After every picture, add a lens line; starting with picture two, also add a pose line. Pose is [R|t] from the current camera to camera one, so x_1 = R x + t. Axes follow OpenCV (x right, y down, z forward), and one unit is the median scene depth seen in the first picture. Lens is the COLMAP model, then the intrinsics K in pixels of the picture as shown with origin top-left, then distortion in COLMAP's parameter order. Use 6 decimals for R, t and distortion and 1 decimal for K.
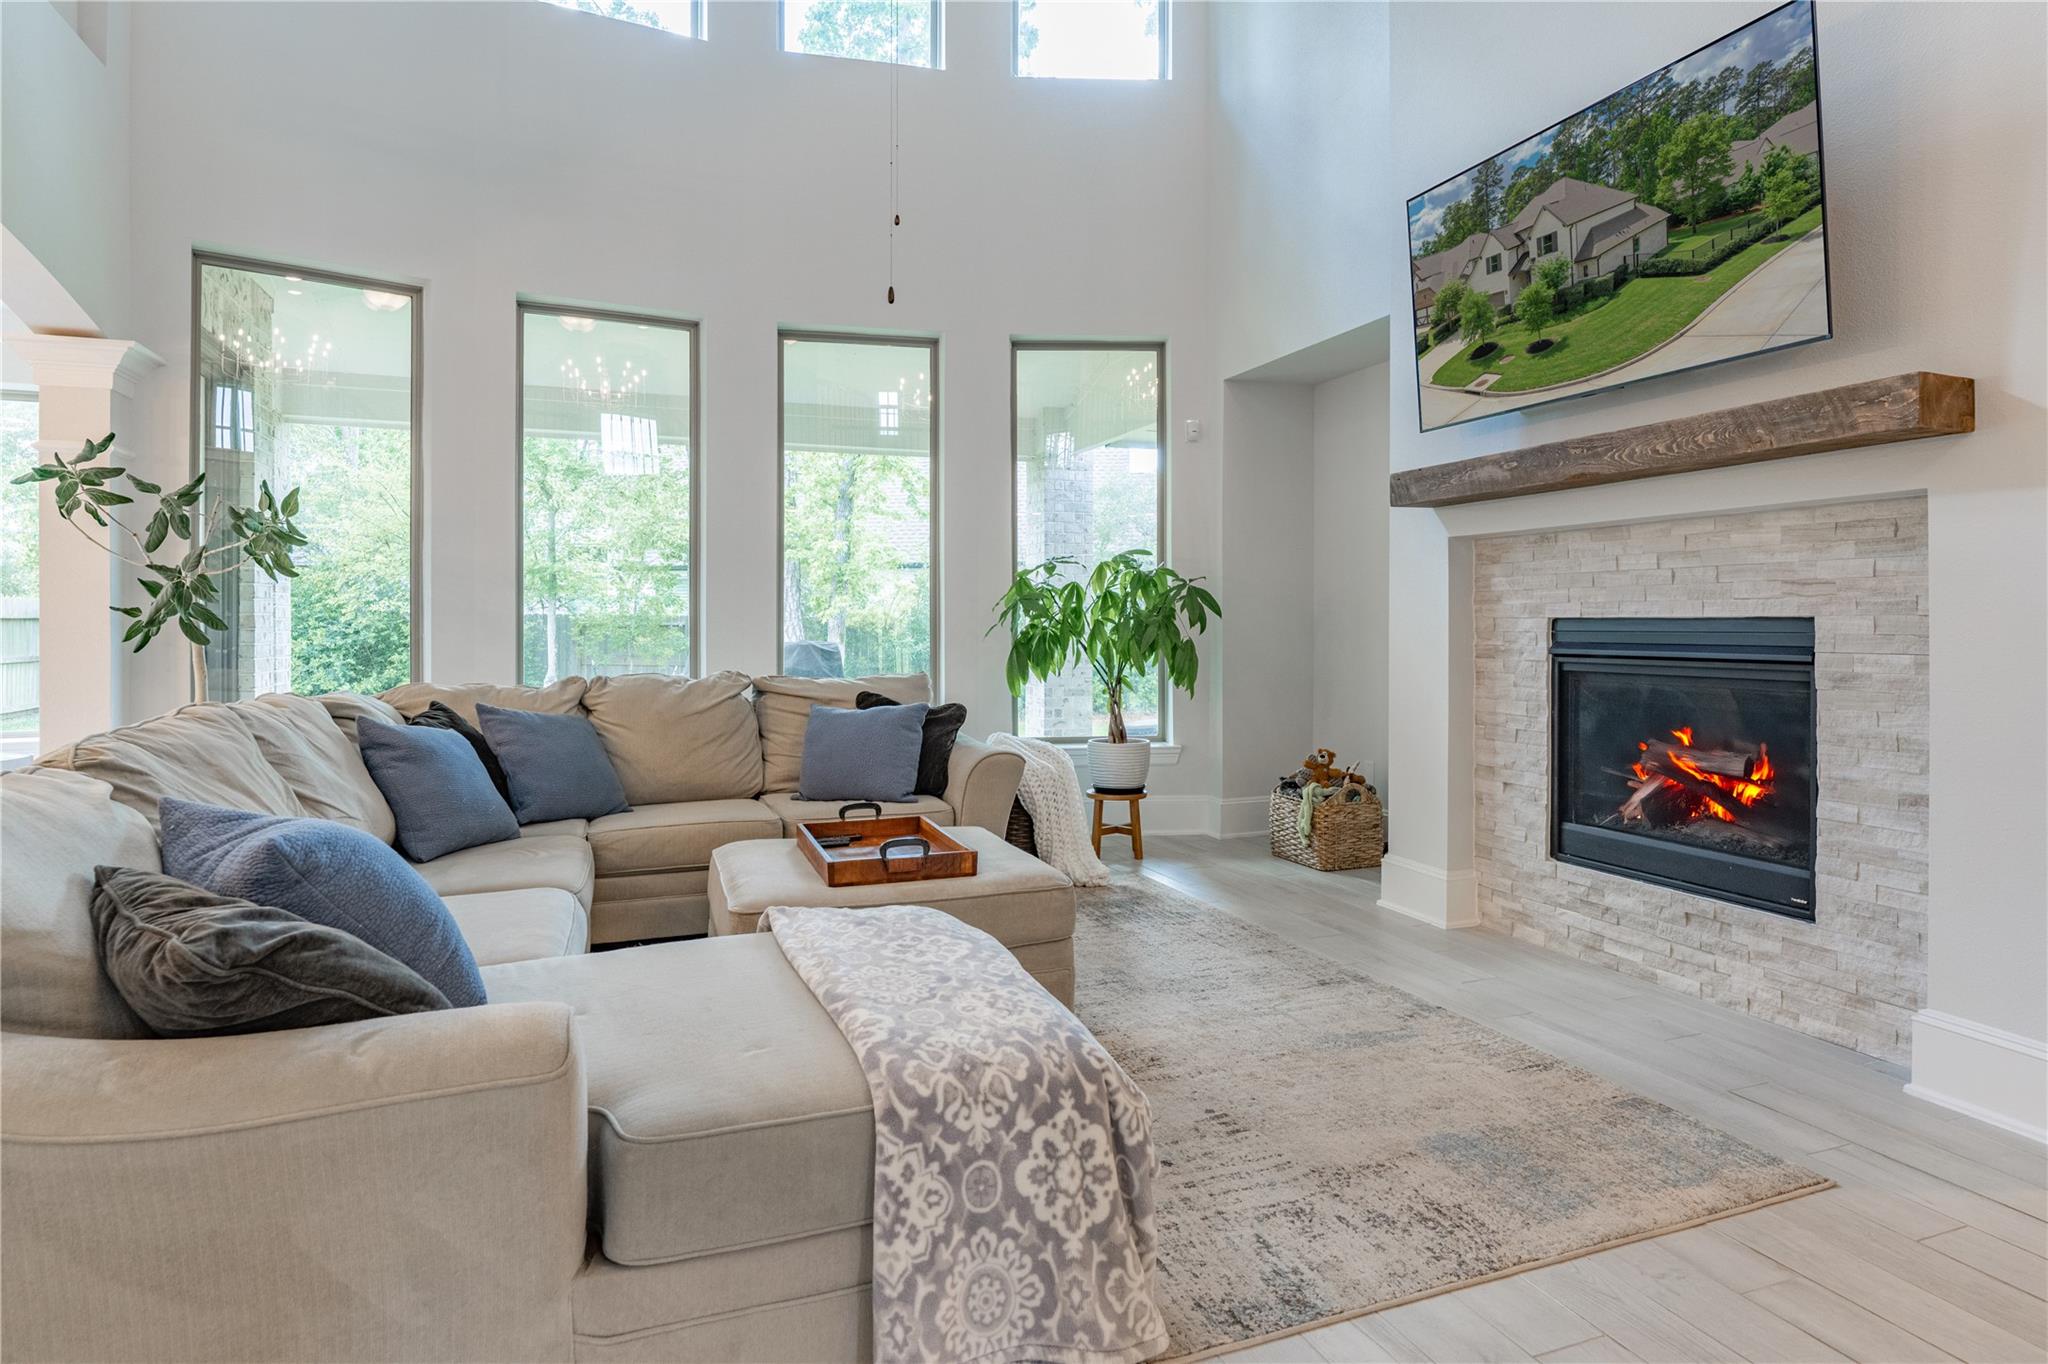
lens RADIAL K [[1174.6, 0, 1060.9], [0, 1174.6, 617.0], [0, 0, 1]] dist [0.000988, 0.000403]
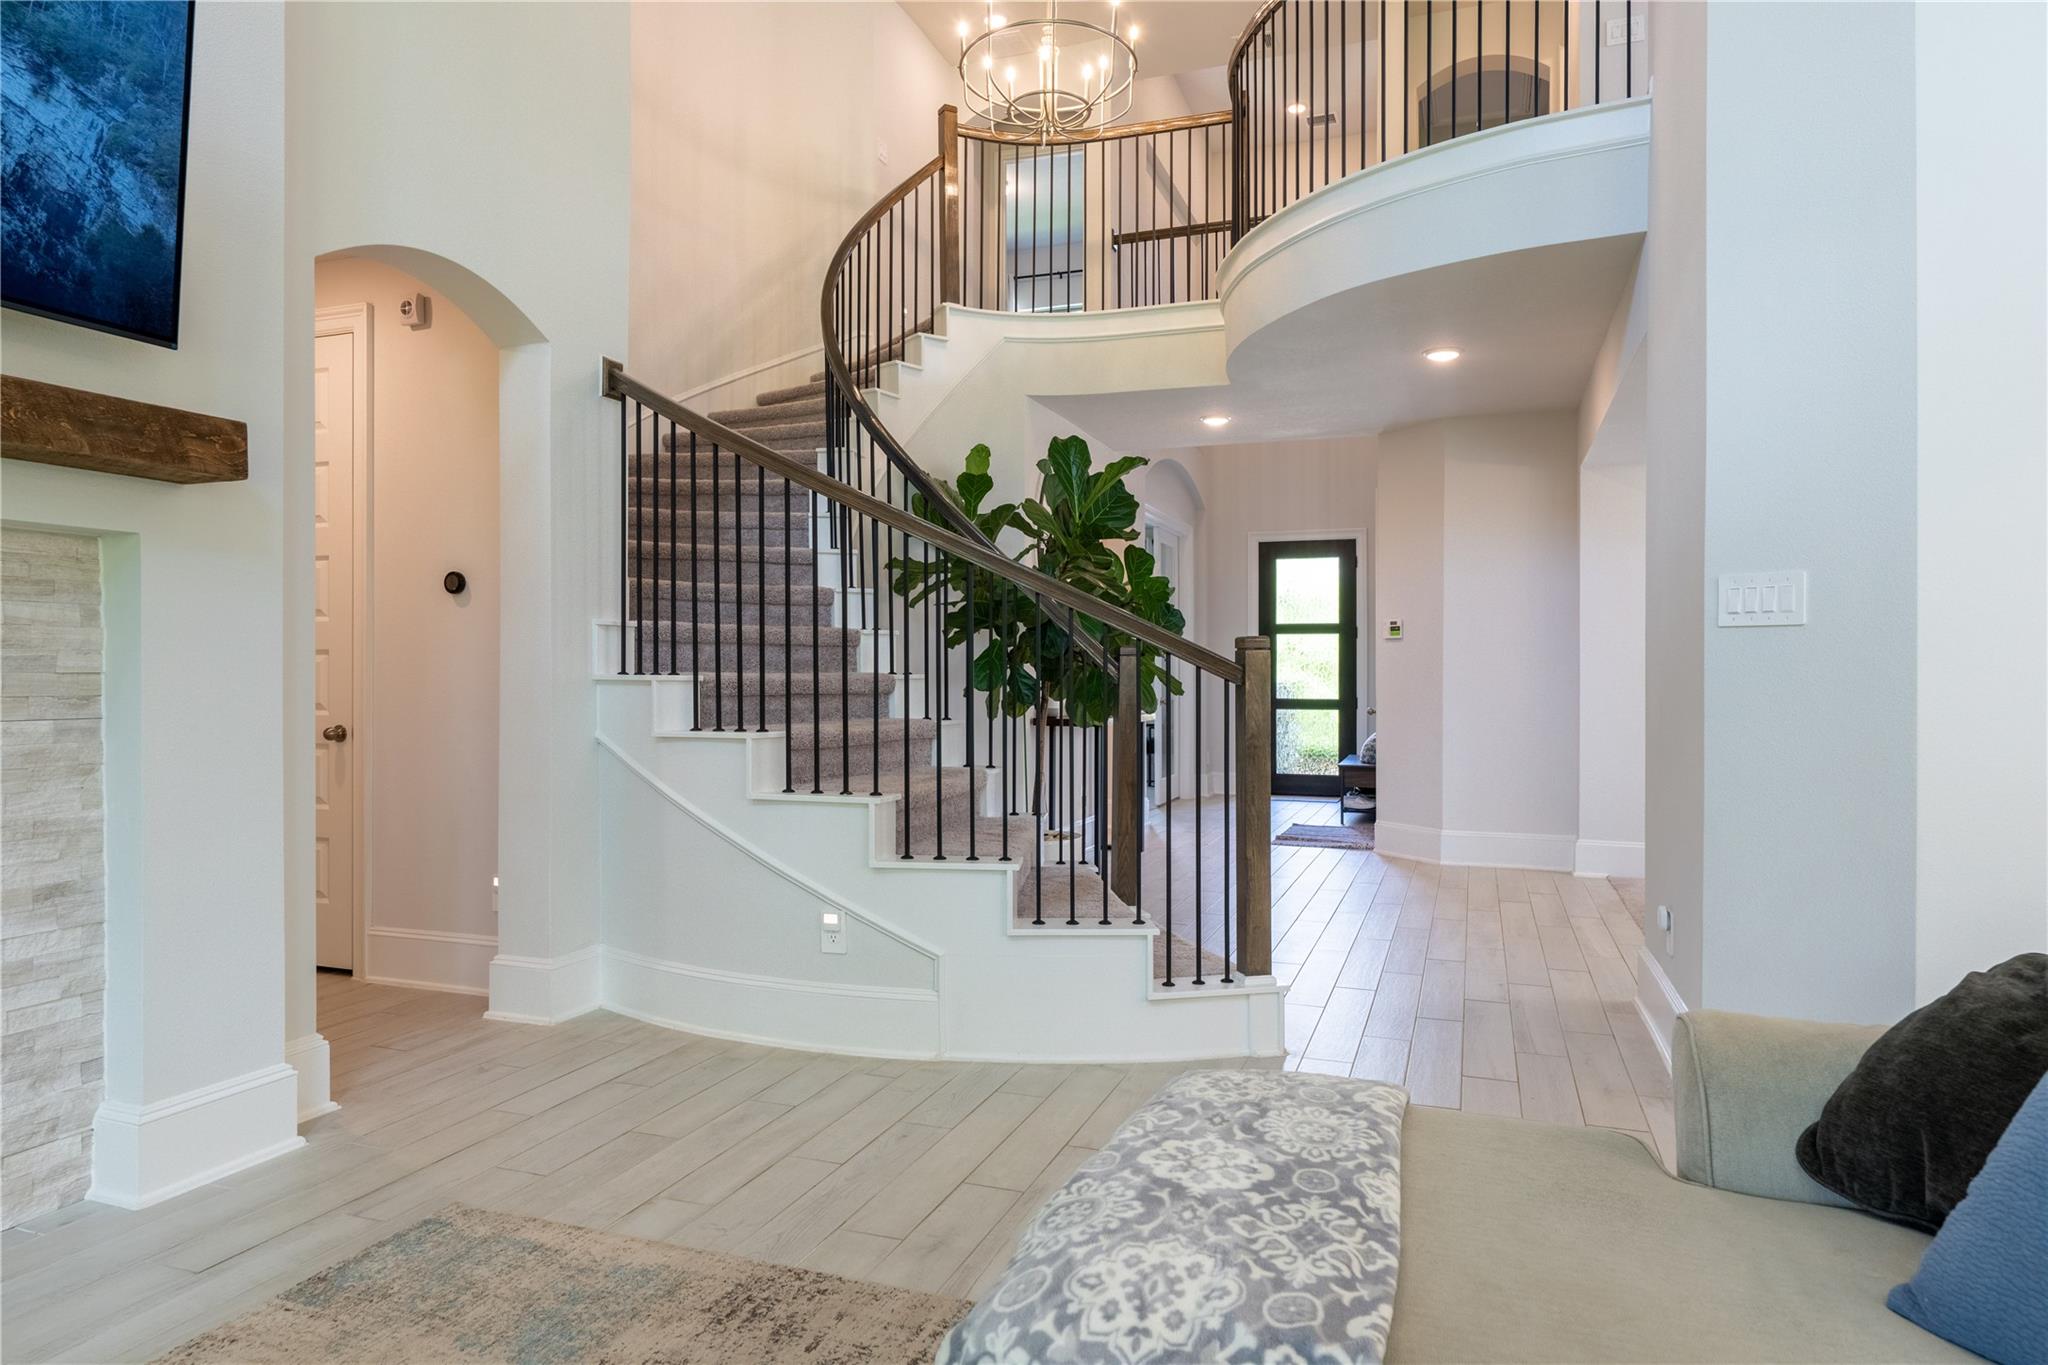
lens RADIAL K [[1199.6, 0, 1024.0], [0, 1199.6, 682.5], [0, 0, 1]] dist [-0.000804, 0.000019]
pose [[-0.731066, -0.002740, 0.682301, -0.404234], [-0.000519, 0.999994, 0.003460, 0.001969], [-0.682306, 0.002175, -0.731063, 1.253493]]
